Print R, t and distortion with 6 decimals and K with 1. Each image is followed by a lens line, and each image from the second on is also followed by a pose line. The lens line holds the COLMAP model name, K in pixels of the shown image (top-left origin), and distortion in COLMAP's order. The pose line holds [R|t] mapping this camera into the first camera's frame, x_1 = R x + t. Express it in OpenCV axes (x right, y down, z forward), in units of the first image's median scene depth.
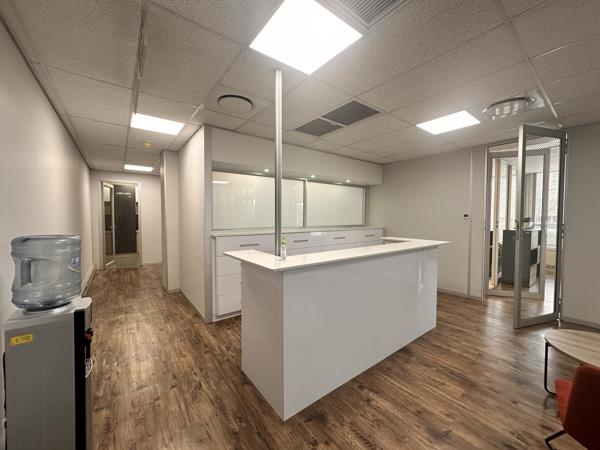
lens RADIAL K [[238.5, 0, 300.0], [0, 238.5, 225.0], [0, 0, 1]] dist [0.002245, 0.000127]
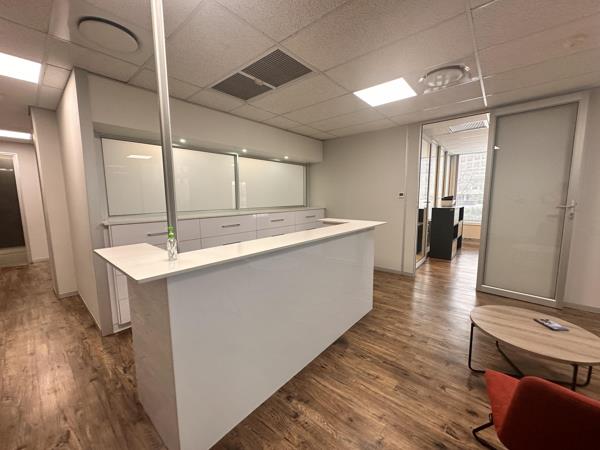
lens RADIAL K [[238.5, 0, 300.0], [0, 238.5, 225.0], [0, 0, 1]] dist [0.002245, 0.000127]
pose [[0.977897, -0.036142, 0.205941, 0.092853], [0.019143, 0.996286, 0.083946, -0.005258], [-0.208210, -0.078148, 0.974957, 0.138169]]
